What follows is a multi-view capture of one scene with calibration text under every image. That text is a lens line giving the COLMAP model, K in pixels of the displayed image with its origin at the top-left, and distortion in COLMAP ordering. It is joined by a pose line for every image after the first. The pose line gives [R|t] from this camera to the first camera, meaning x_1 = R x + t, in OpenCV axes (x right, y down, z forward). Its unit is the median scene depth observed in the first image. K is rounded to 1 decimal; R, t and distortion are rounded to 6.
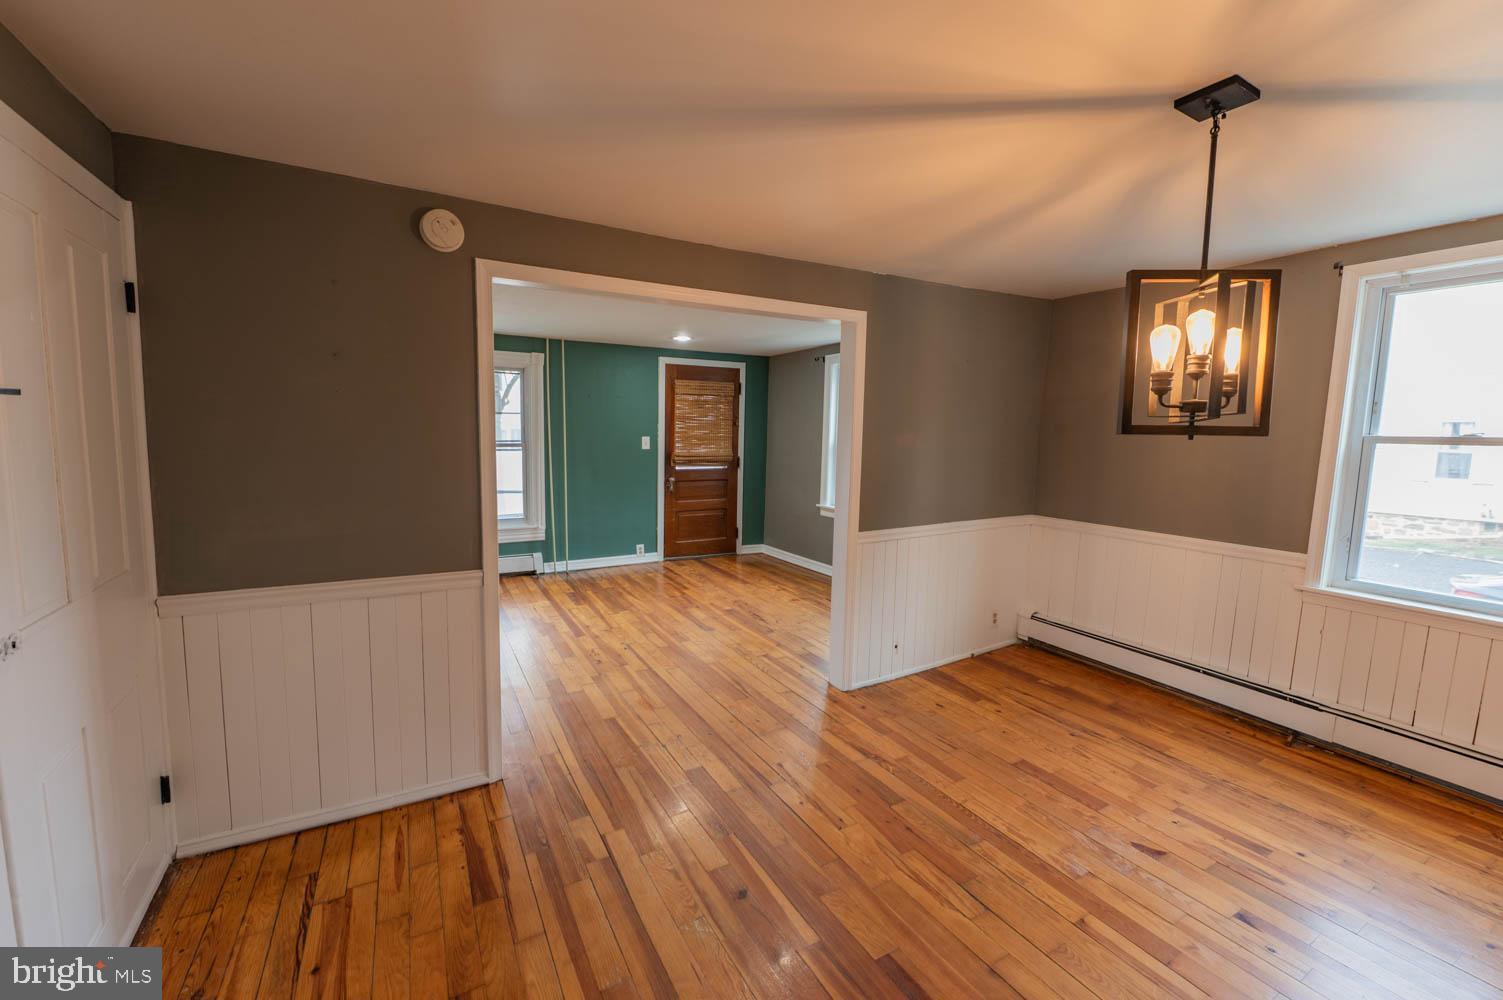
lens RADIAL K [[602.0, 0, 750.3], [0, 602.0, 496.4], [0, 0, 1]] dist [-0.009095, -0.000852]
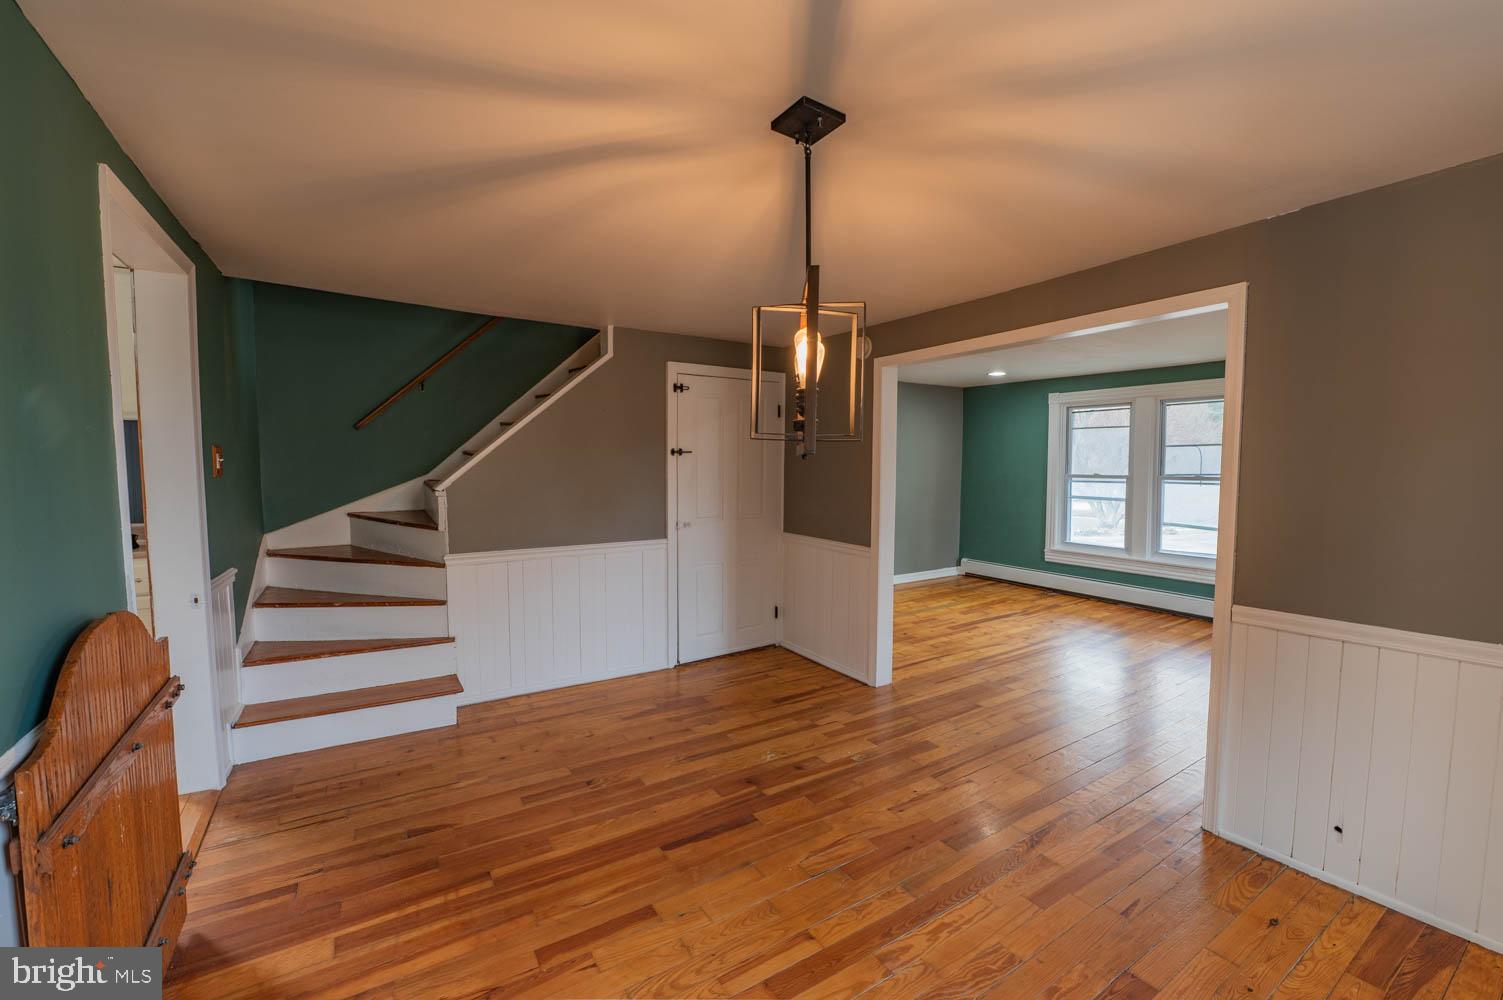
lens RADIAL K [[602.0, 0, 750.3], [0, 602.0, 496.4], [0, 0, 1]] dist [-0.009095, -0.000852]
pose [[0.052536, 0.042804, -0.997701, 0.702294], [-0.105049, 0.993775, 0.037104, -0.025206], [0.993078, 0.102858, 0.056705, 0.351025]]
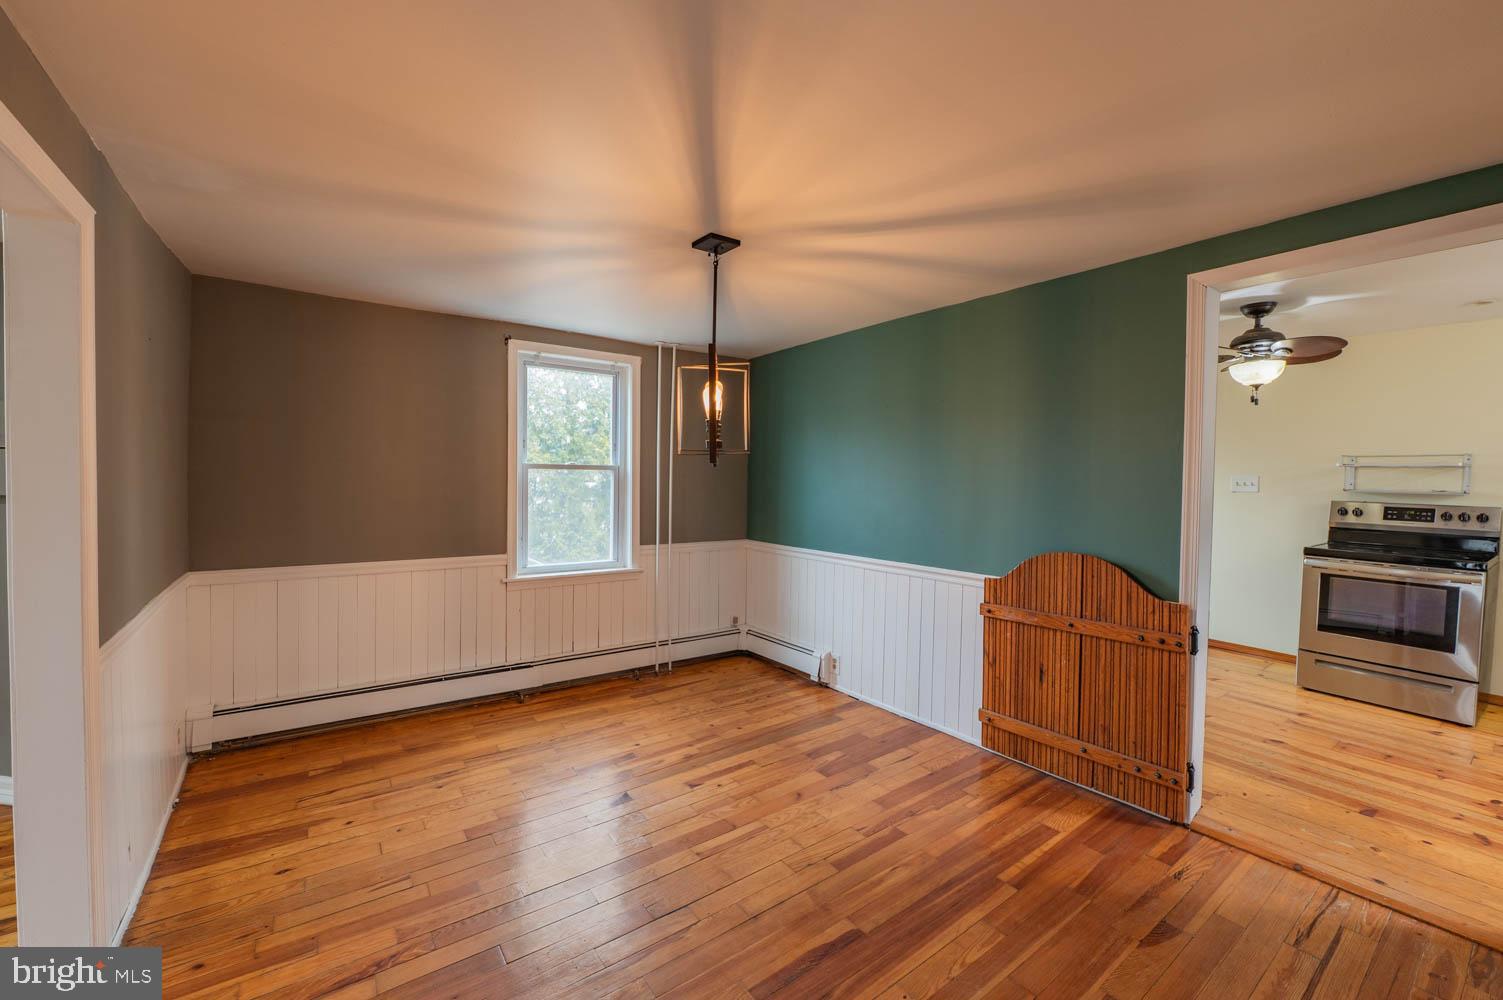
lens RADIAL K [[602.0, 0, 750.3], [0, 602.0, 496.4], [0, 0, 1]] dist [-0.009095, -0.000852]
pose [[-0.112128, -0.048649, 0.992502, -0.302434], [0.088894, 0.994305, 0.058780, -0.041579], [-0.989710, 0.094818, -0.107165, 0.439549]]
